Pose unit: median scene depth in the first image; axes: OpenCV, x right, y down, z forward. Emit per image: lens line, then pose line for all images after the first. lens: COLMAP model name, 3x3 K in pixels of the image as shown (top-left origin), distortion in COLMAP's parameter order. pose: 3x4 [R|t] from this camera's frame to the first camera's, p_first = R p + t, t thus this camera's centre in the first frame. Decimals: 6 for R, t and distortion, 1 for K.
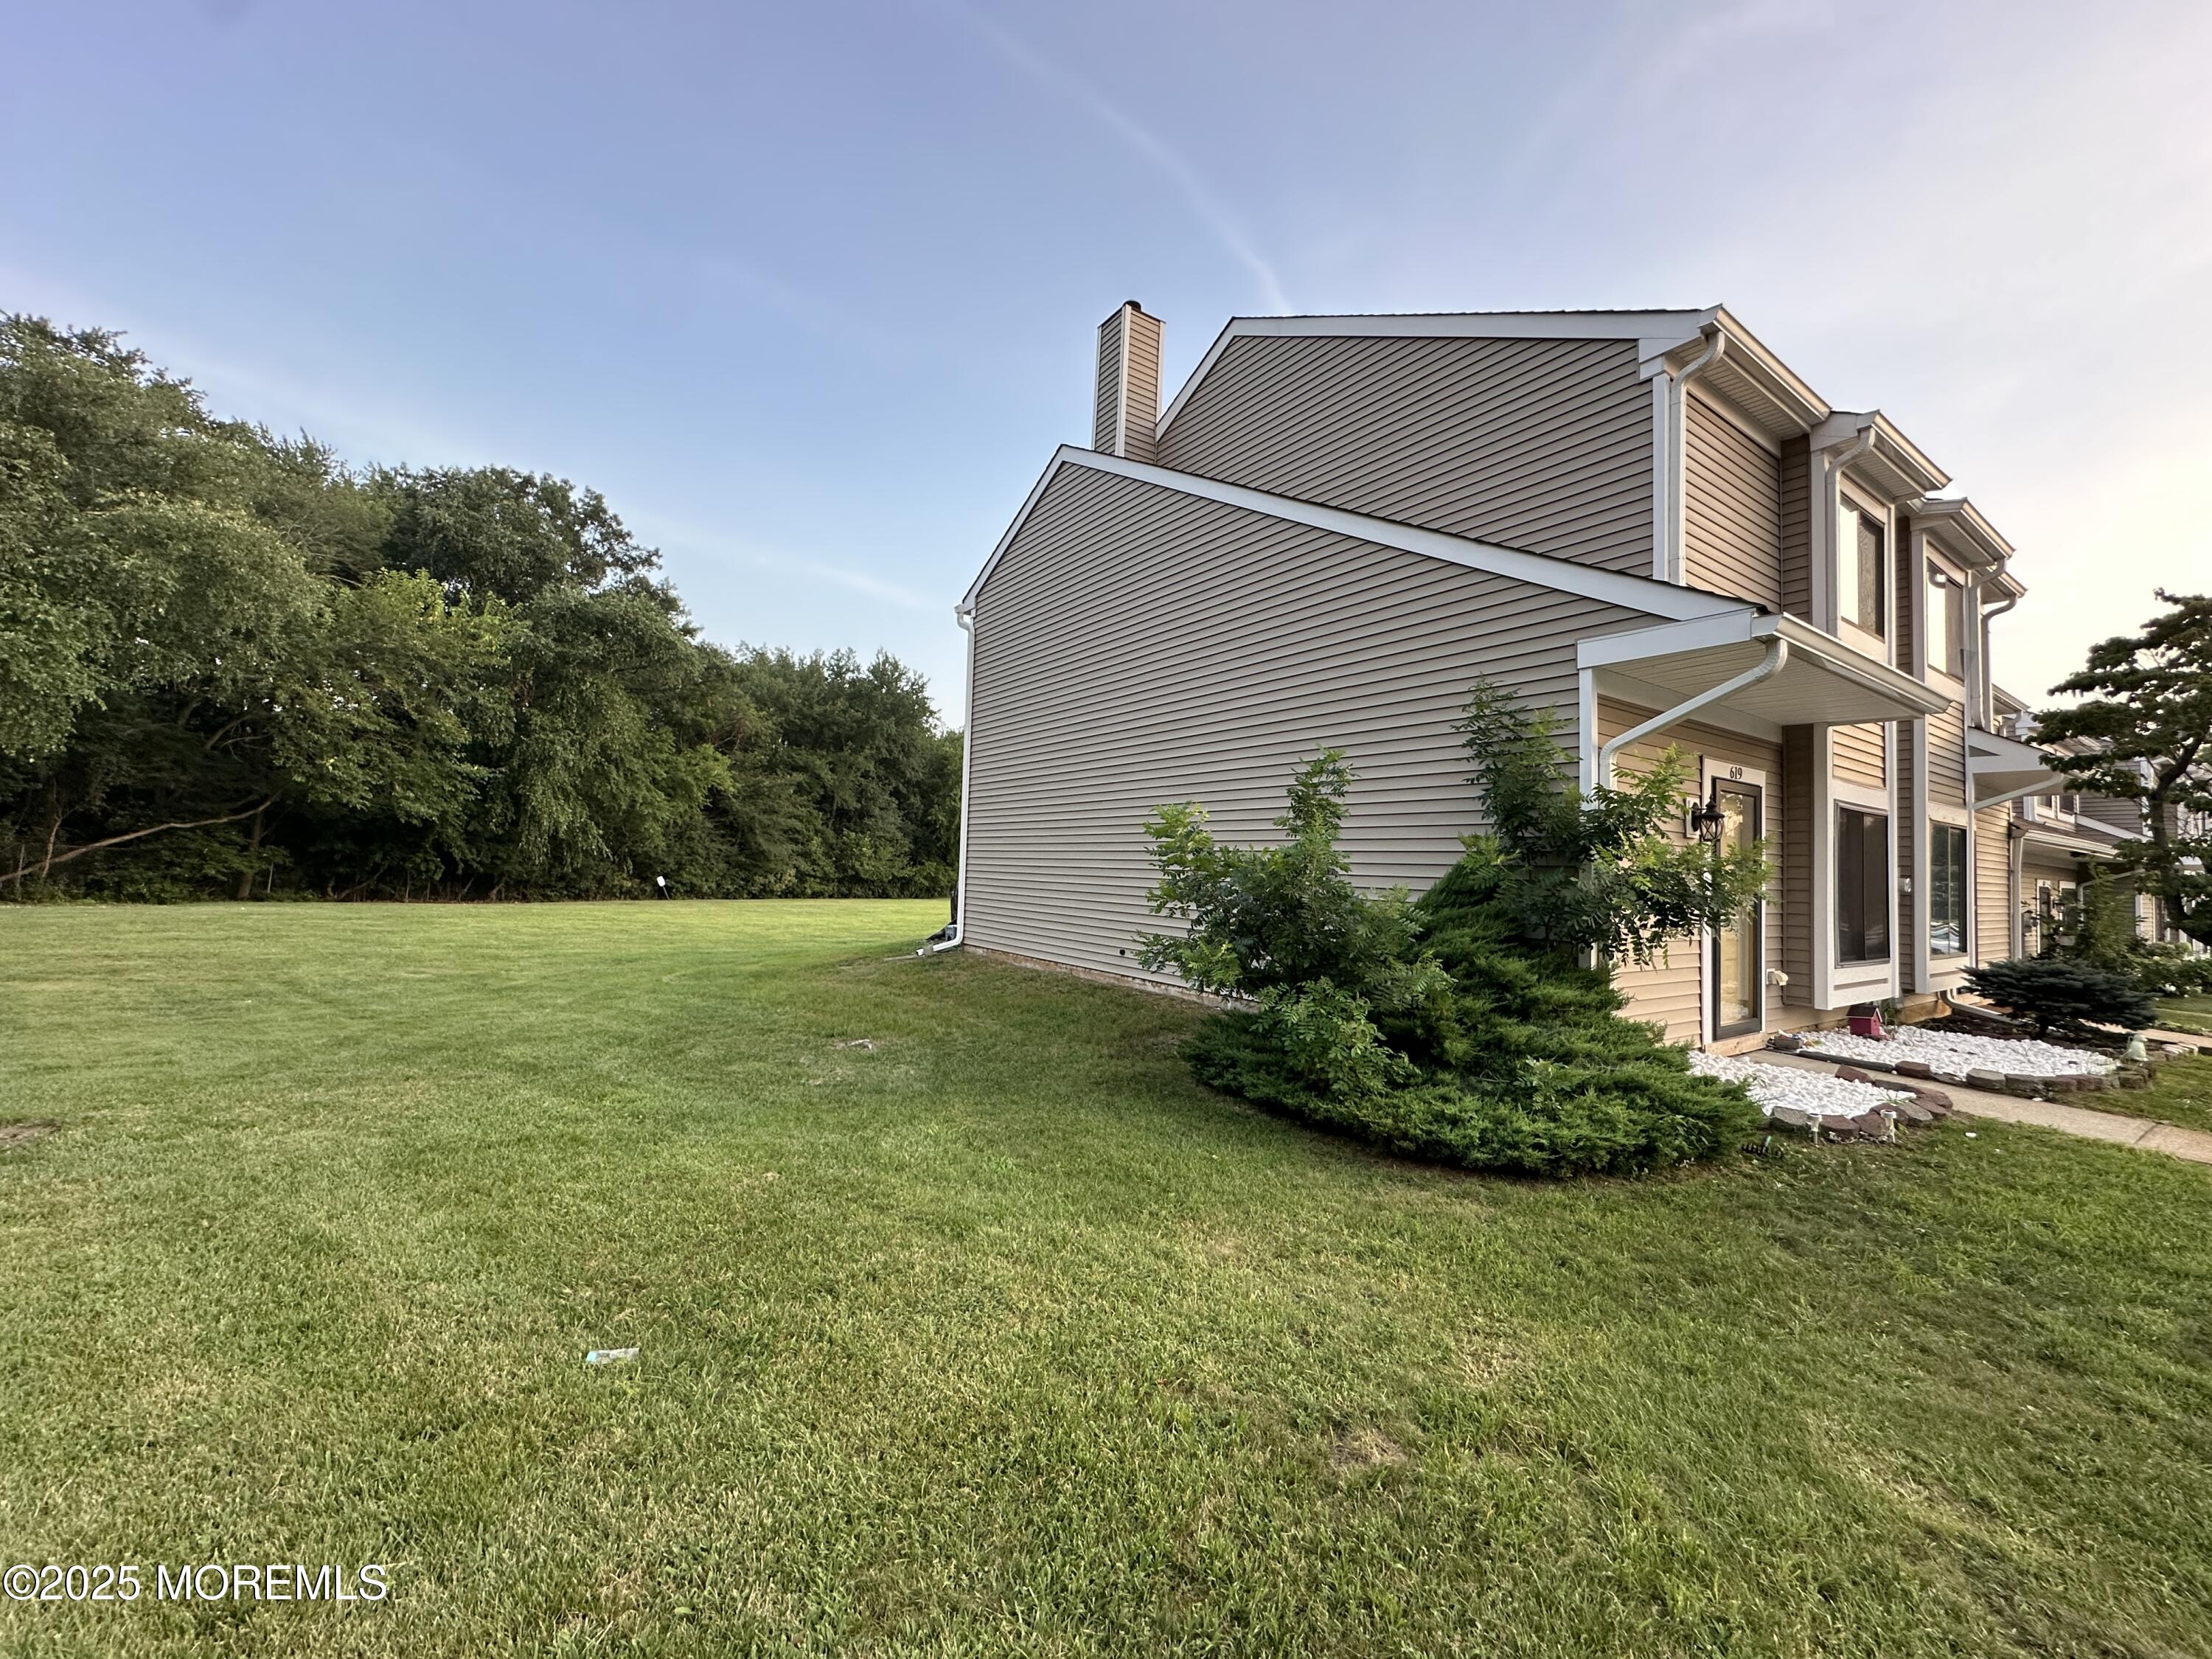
lens RADIAL K [[885.6, 0, 1110.3], [0, 885.6, 833.2], [0, 0, 1]] dist [-0.008844, 0.002790]
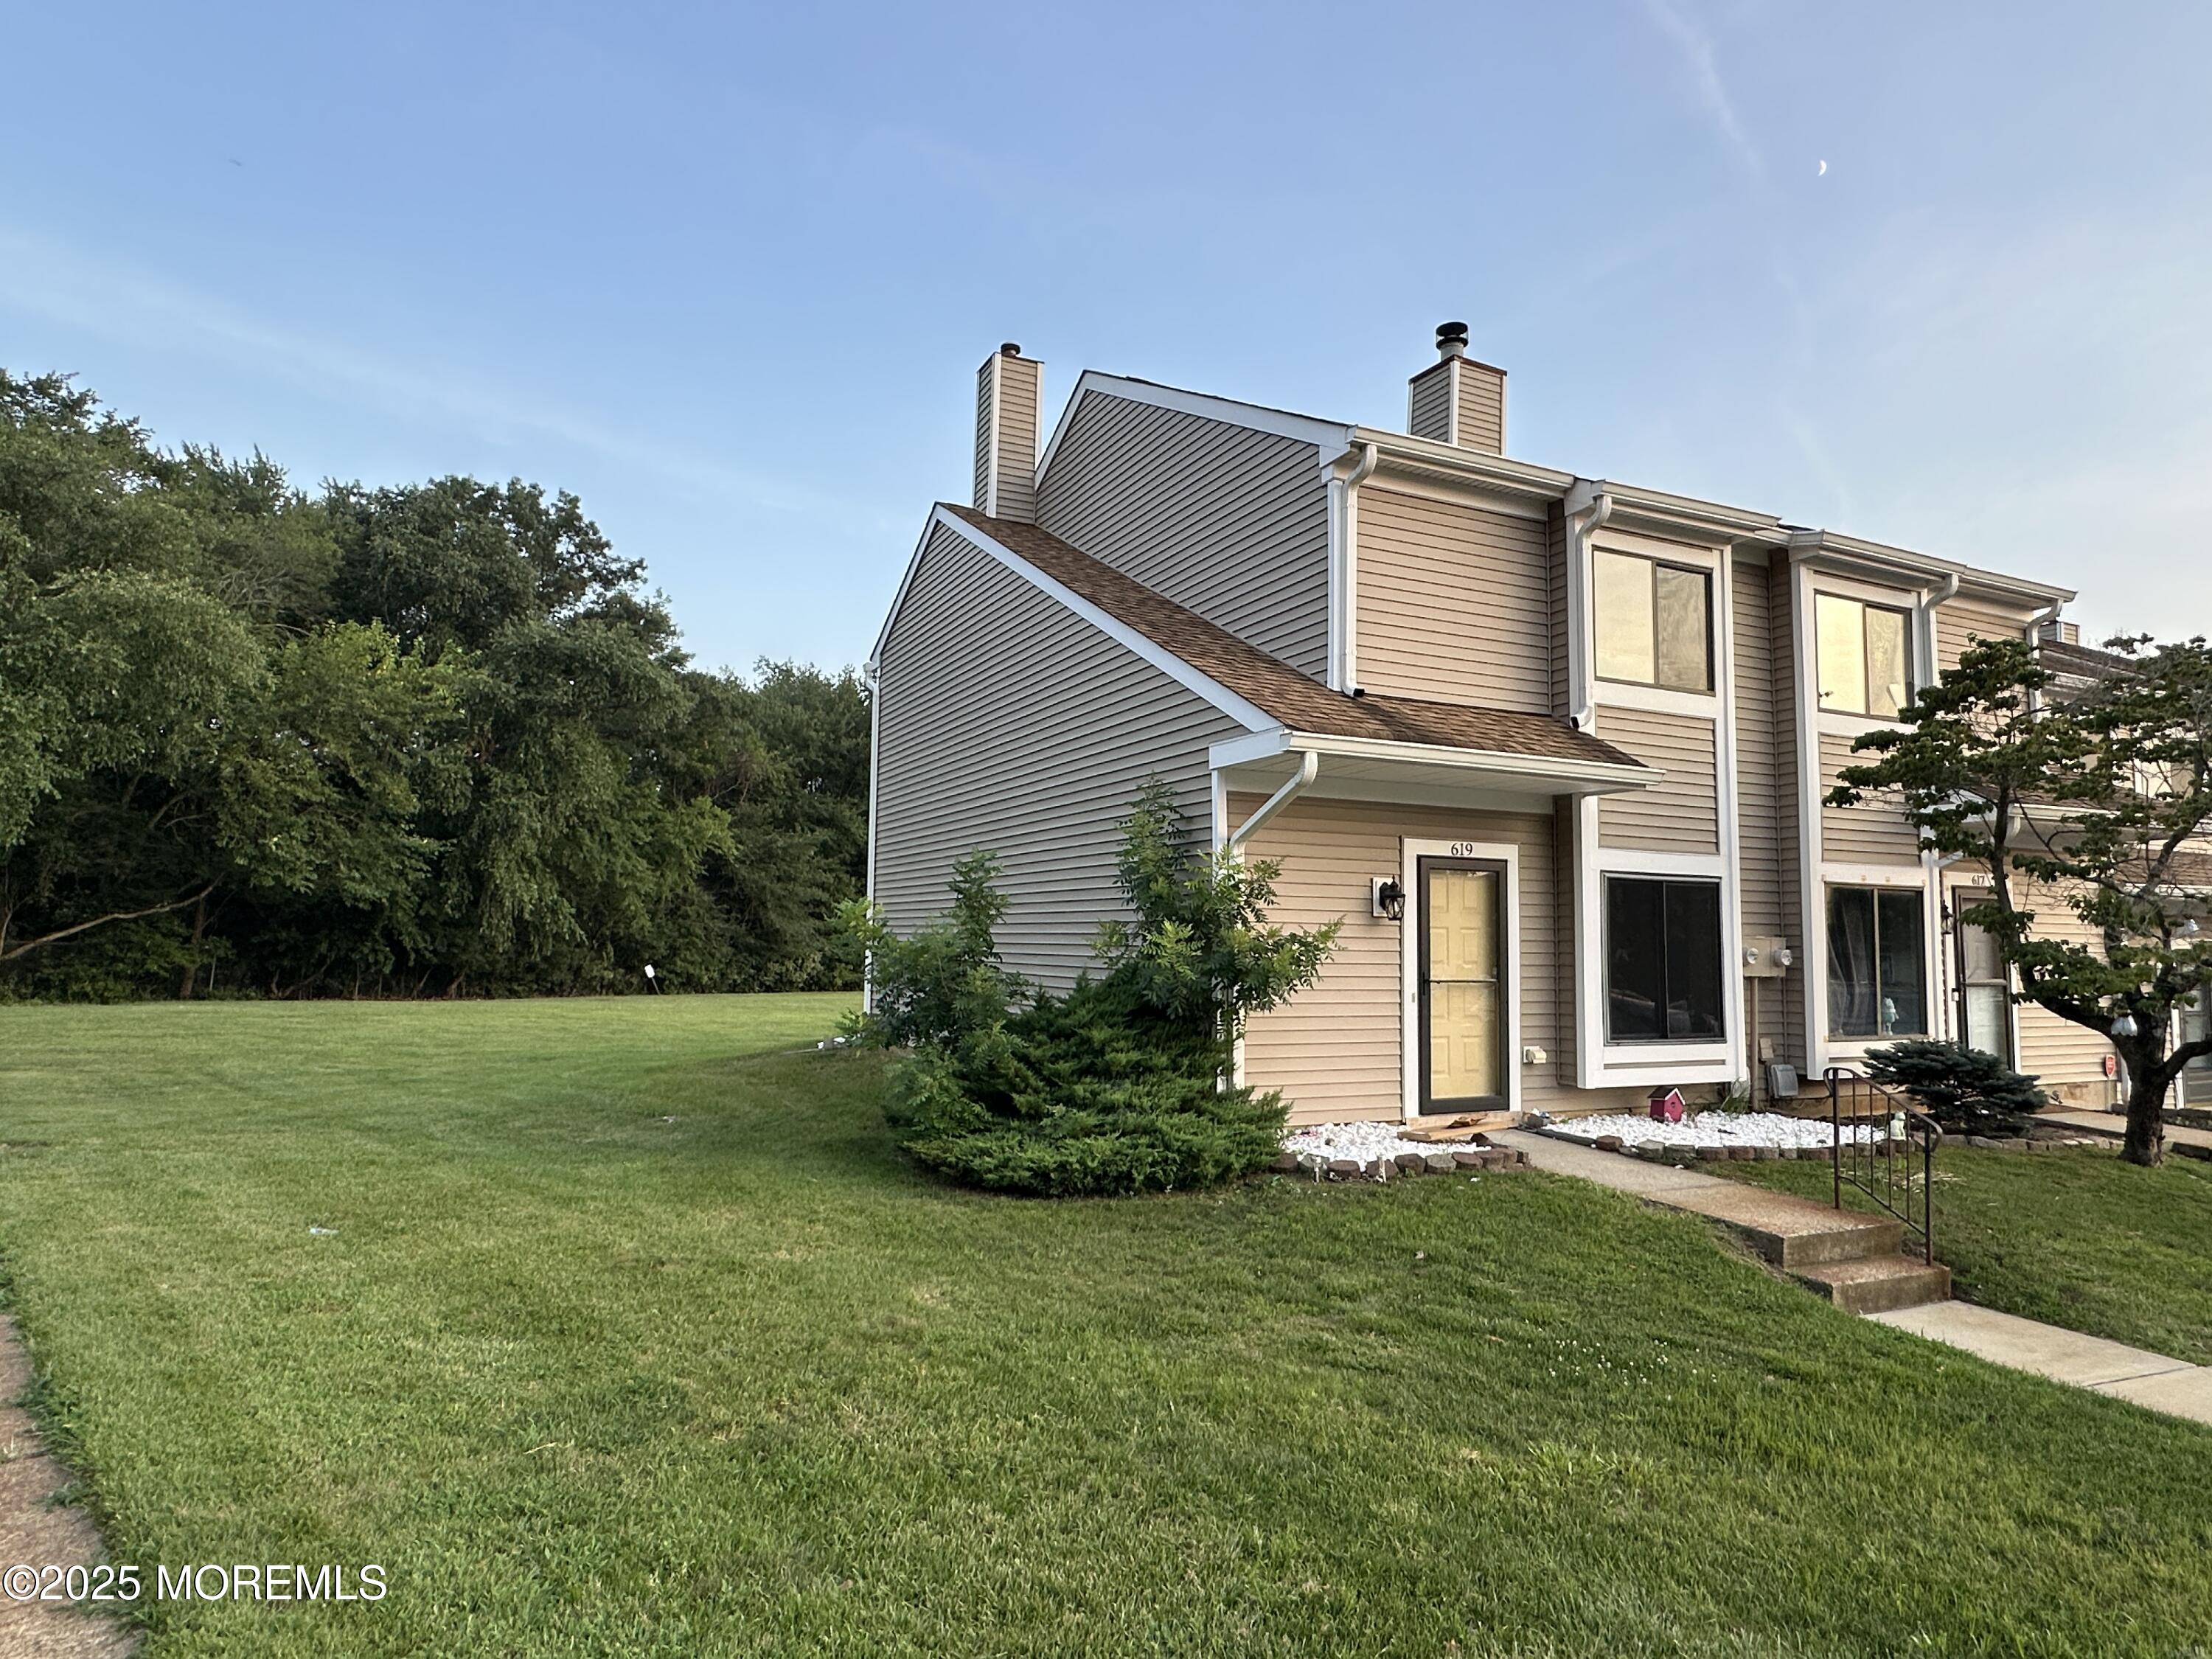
lens RADIAL K [[1290.5, 0, 1102.0], [0, 1290.5, 830.8], [0, 0, 1]] dist [-0.003914, 0.003109]
pose [[0.986190, -0.030987, -0.162692, 0.118956], [0.023088, 0.998471, -0.050220, -0.005441], [0.163999, 0.045770, 0.985398, -0.112698]]
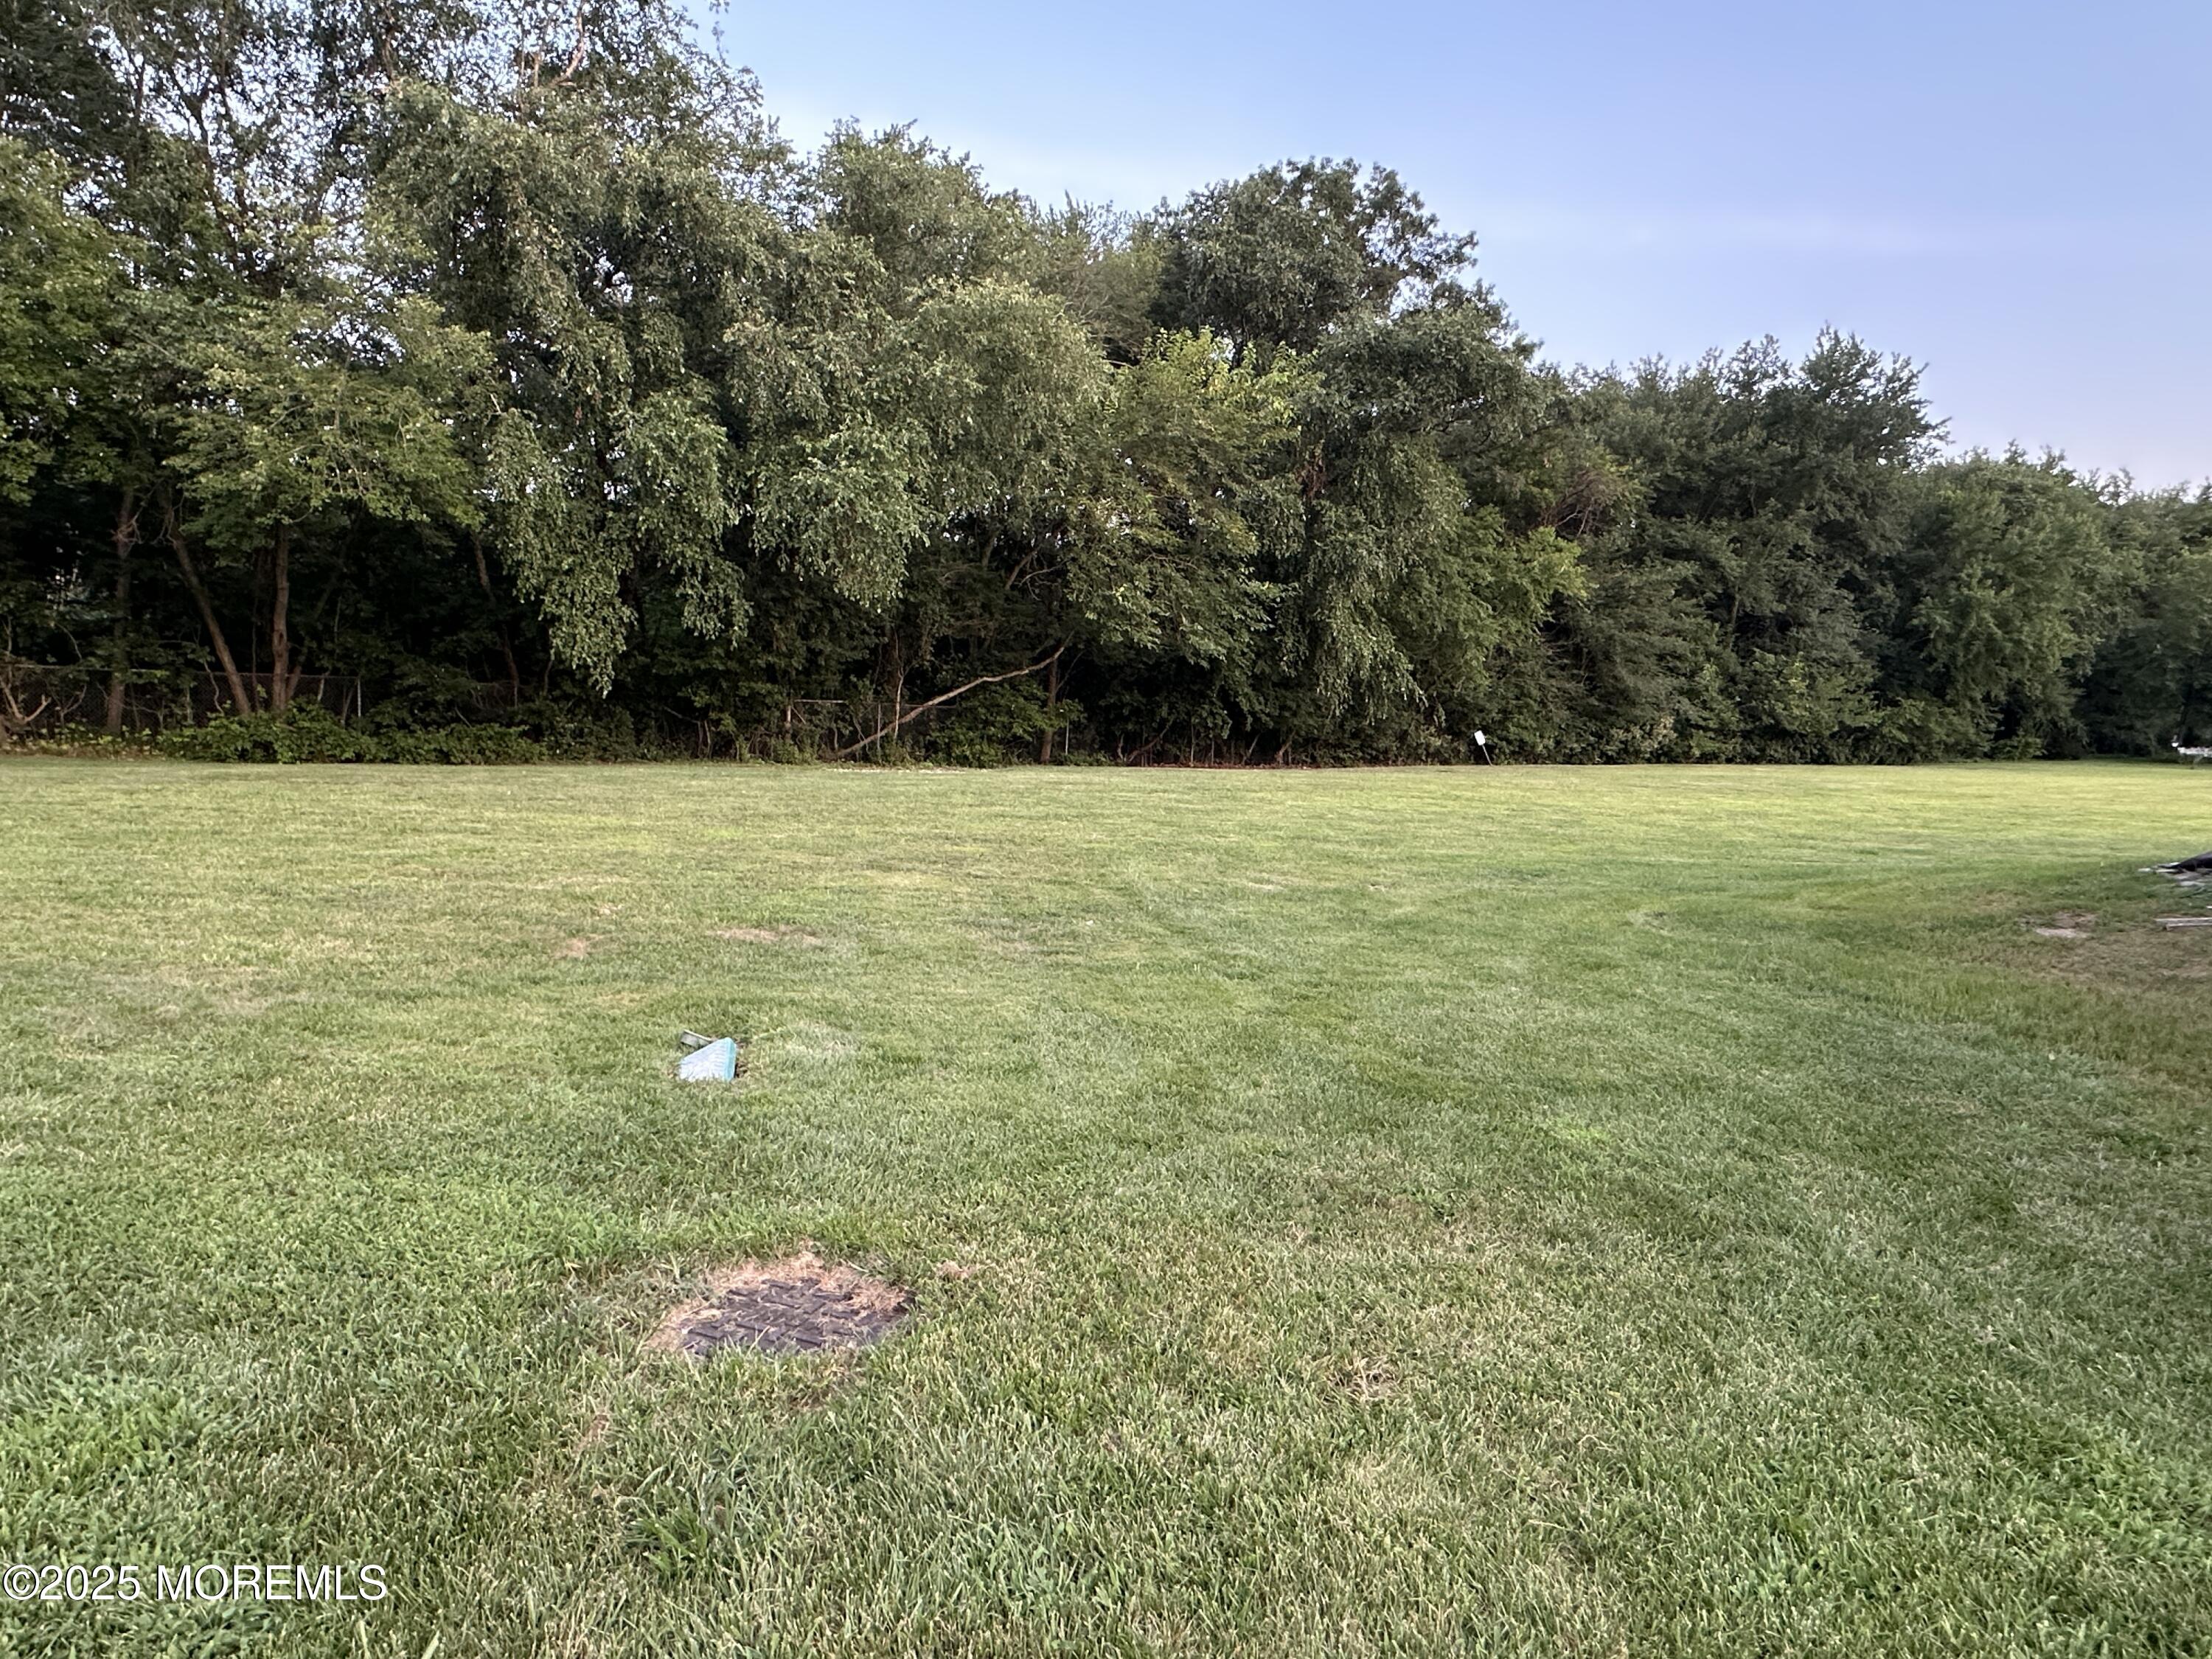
lens RADIAL K [[1290.5, 0, 1102.0], [0, 1290.5, 830.8], [0, 0, 1]] dist [-0.003914, 0.003109]
pose [[0.748700, 0.042046, -0.661574, -0.088783], [0.042884, 0.992824, 0.111630, 0.002243], [0.661520, -0.111948, 0.741525, 0.076744]]
